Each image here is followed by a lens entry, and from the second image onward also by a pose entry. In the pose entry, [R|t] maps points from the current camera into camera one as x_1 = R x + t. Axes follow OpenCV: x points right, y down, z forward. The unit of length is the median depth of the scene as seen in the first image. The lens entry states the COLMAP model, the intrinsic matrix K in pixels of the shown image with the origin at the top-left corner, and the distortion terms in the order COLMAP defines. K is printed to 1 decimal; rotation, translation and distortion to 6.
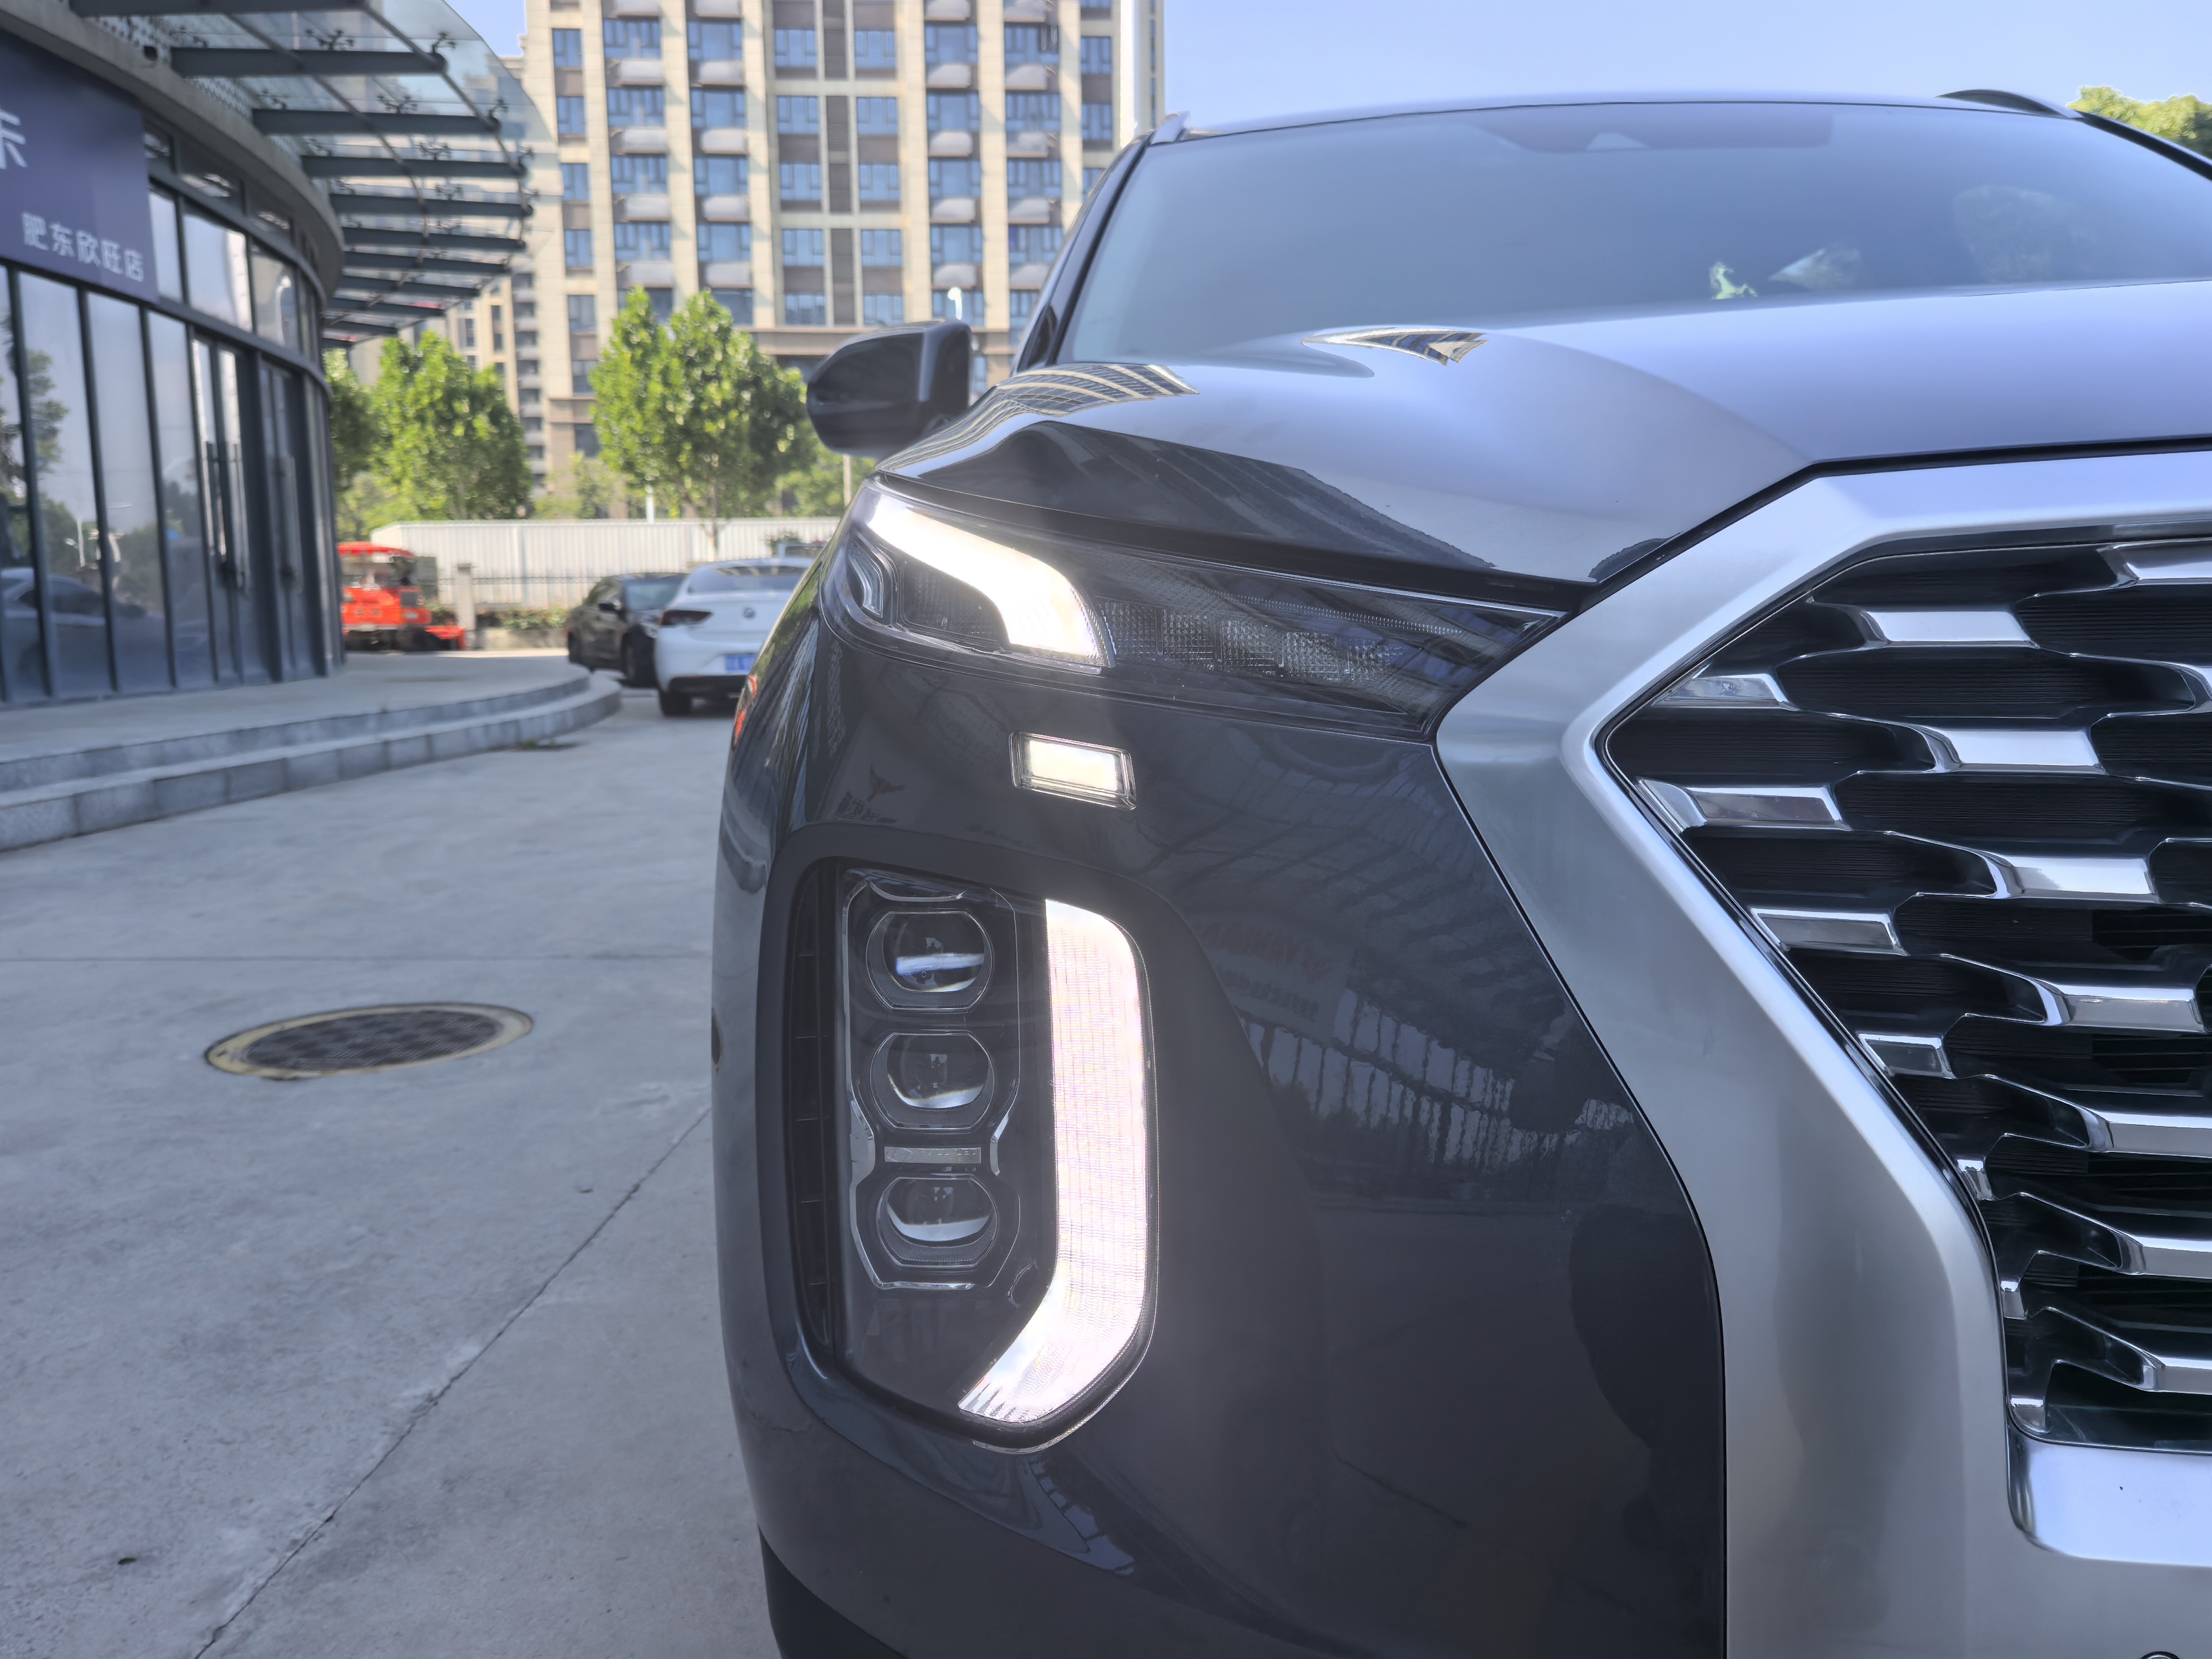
lens RADIAL K [[1761.2, 0, 1102.5], [0, 1761.2, 830.7], [0, 0, 1]] dist [0.057374, -0.059467]
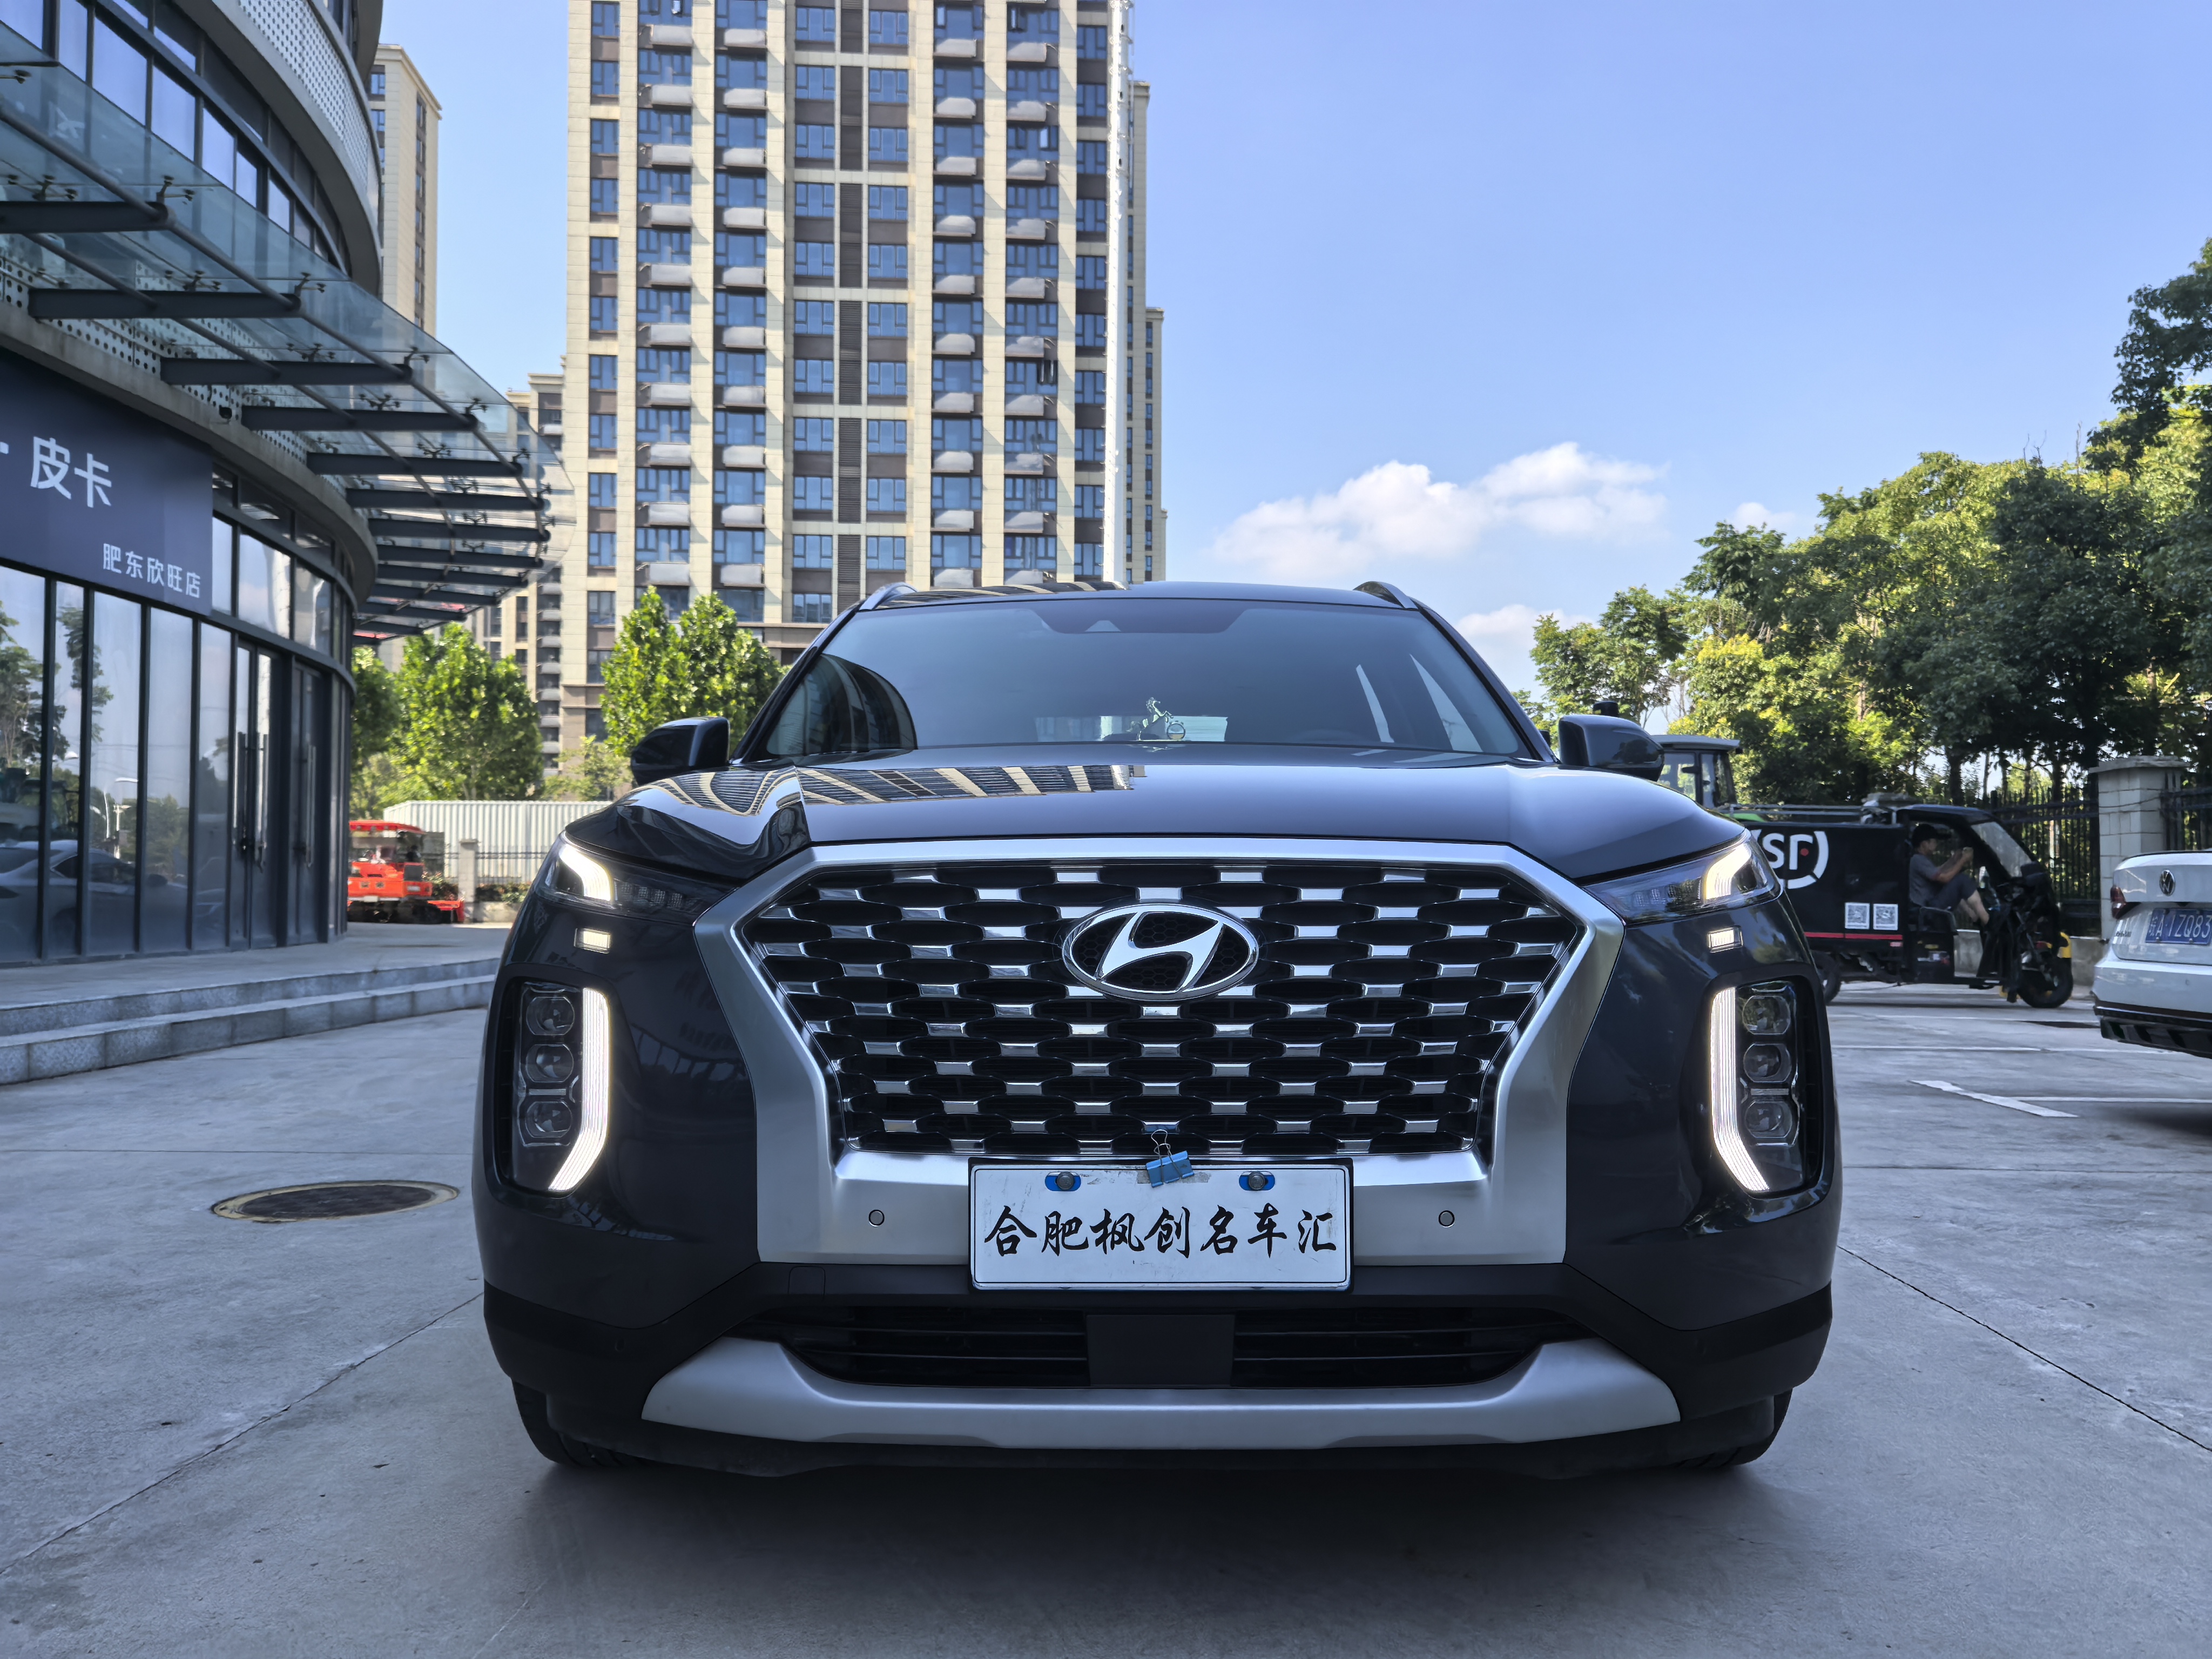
lens RADIAL K [[1761.2, 0, 1102.5], [0, 1761.2, 830.7], [0, 0, 1]] dist [0.057374, -0.059467]
pose [[0.999838, 0.017960, -0.000917, 0.035805], [-0.017876, 0.987005, -0.159695, 0.010310], [-0.001964, 0.159686, 0.987166, -0.081511]]
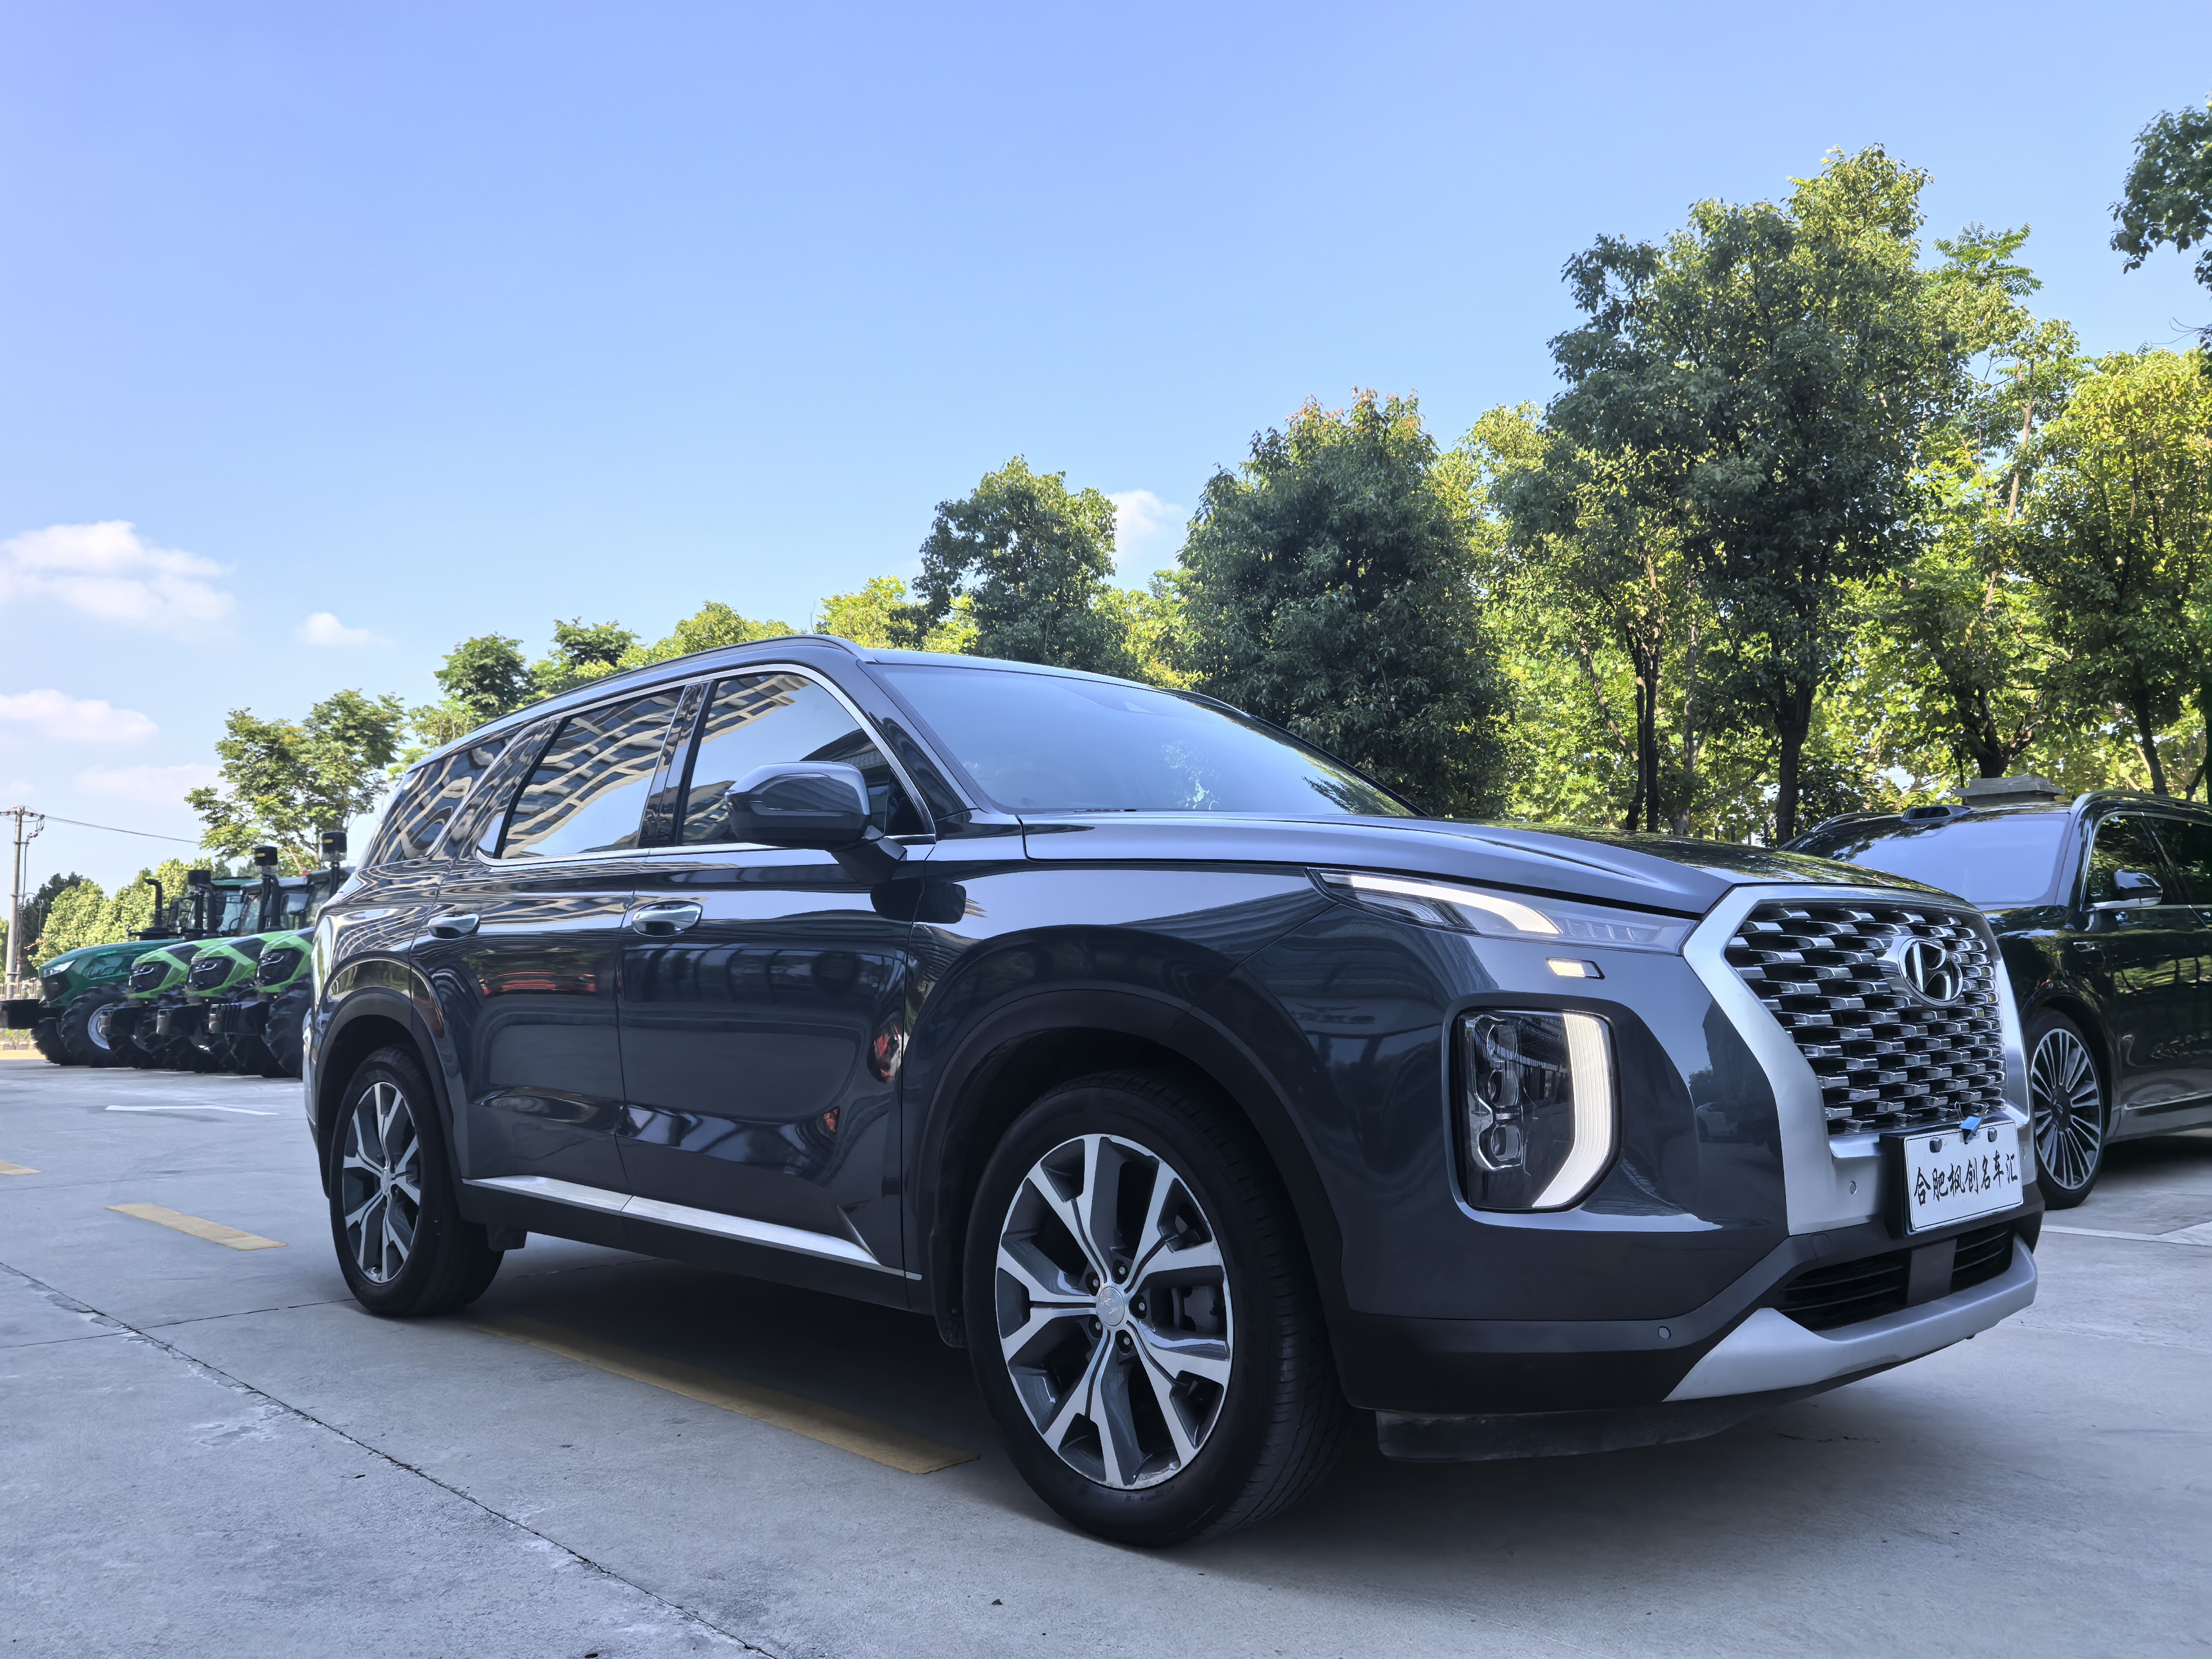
lens RADIAL K [[1741.3, 0, 1079.1], [0, 1741.3, 835.8], [0, 0, 1]] dist [0.096697, -0.104411]
pose [[0.723779, 0.066042, 0.686865, -0.122785], [0.092409, 0.977166, -0.191330, 0.010888], [-0.683817, 0.201953, 0.701149, -0.026594]]
